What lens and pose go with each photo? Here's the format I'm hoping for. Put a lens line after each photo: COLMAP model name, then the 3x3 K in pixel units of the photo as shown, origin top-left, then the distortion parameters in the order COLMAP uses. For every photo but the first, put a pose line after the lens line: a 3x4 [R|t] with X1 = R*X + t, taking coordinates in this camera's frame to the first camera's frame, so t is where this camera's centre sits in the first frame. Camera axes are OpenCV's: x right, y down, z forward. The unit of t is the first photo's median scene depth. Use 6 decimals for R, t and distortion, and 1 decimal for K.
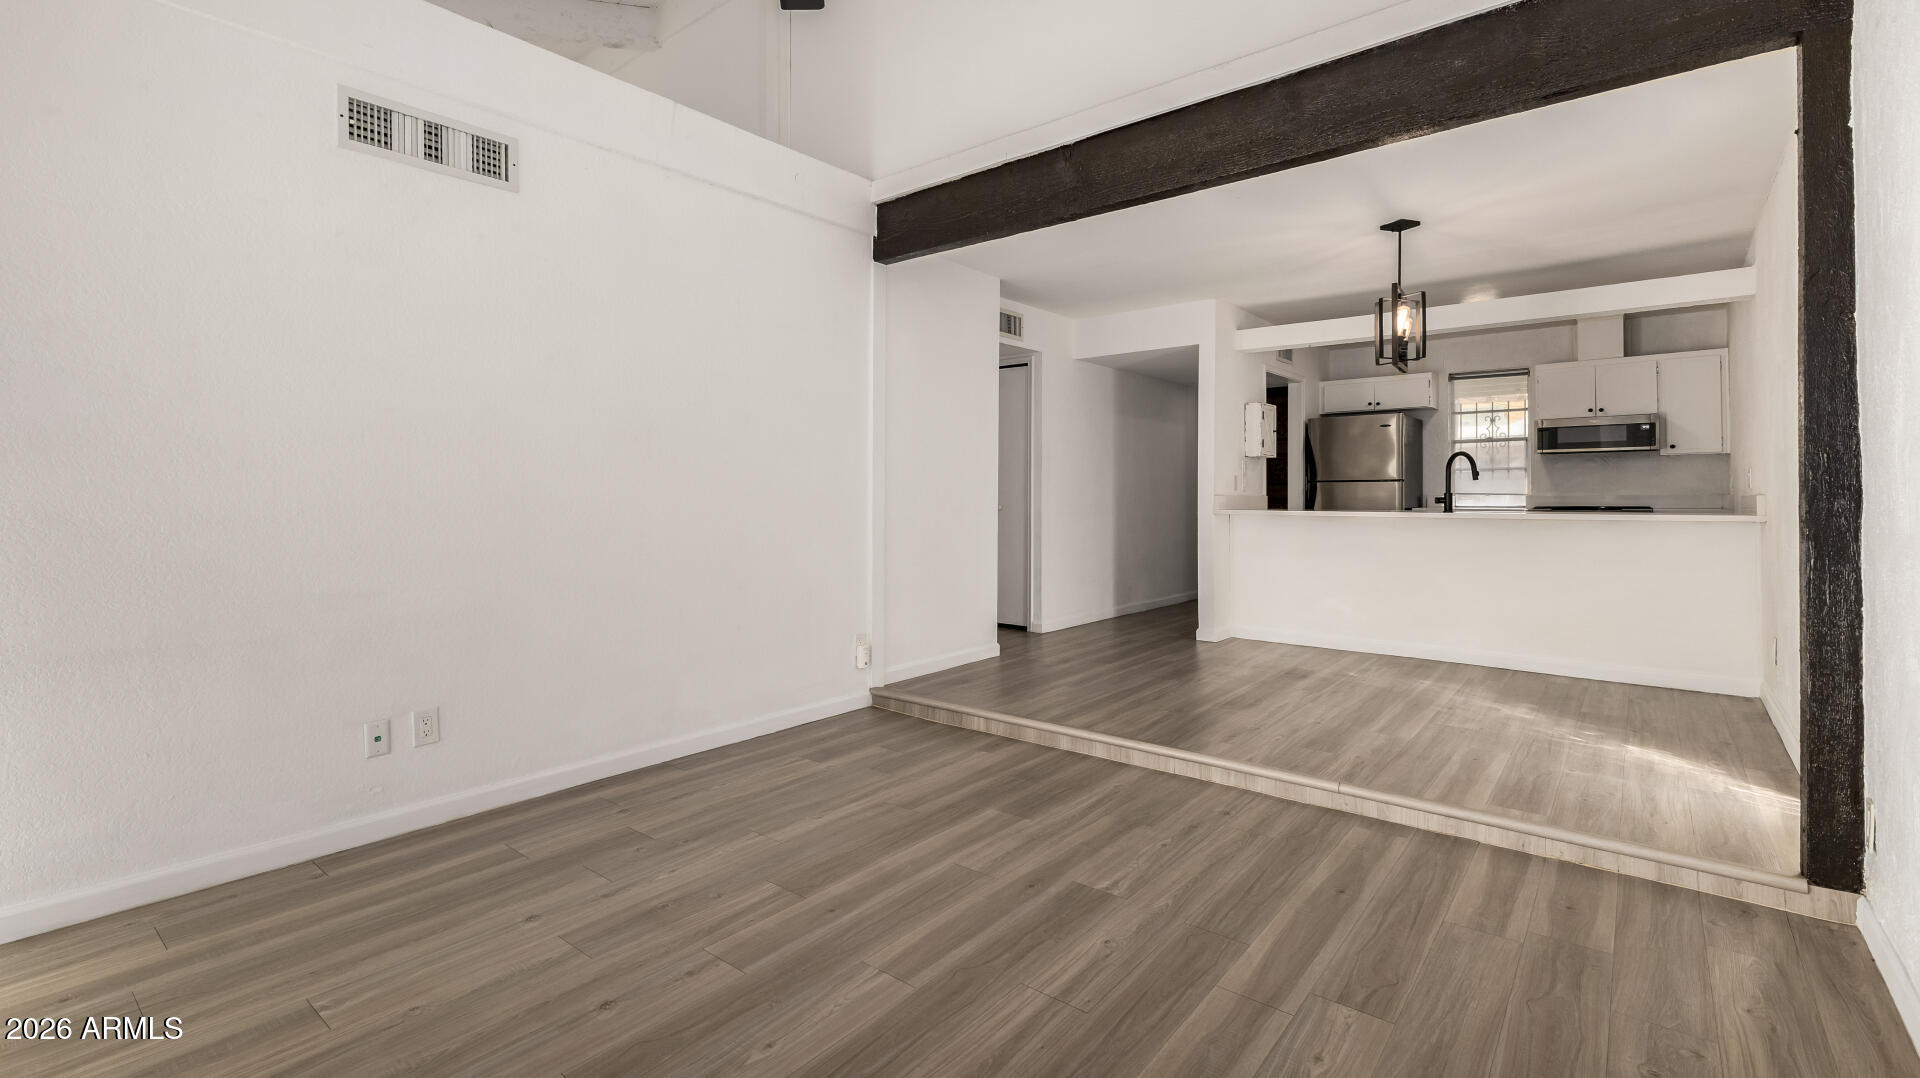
lens RADIAL K [[830.4, 0, 962.0], [0, 830.4, 500.4], [0, 0, 1]] dist [0.012202, 0.000061]
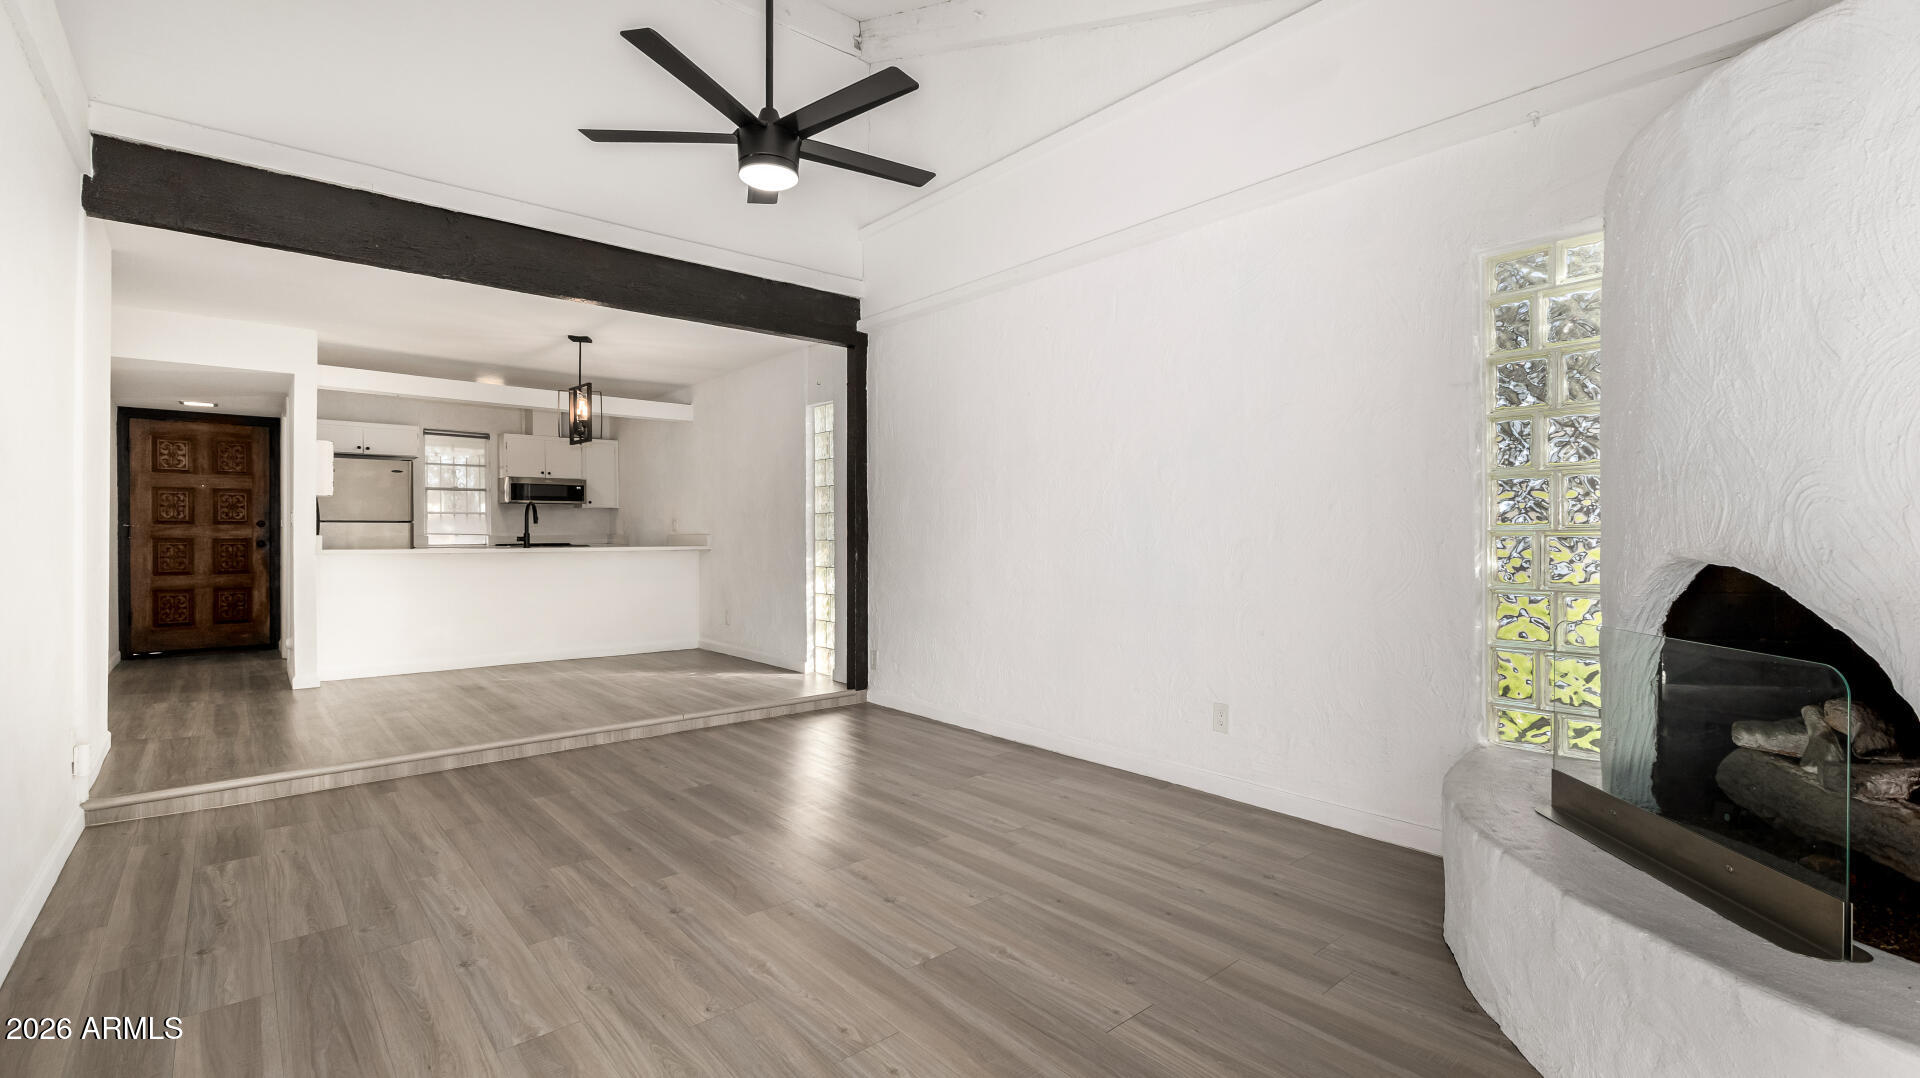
lens RADIAL K [[825.6, 0, 969.0], [0, 825.6, 535.7], [0, 0, 1]] dist [0.001371, -0.000452]
pose [[0.173747, -0.001085, 0.984790, -1.054320], [0.008731, 0.999962, -0.000438, 0.004588], [-0.984752, 0.008675, 0.173750, 0.193662]]
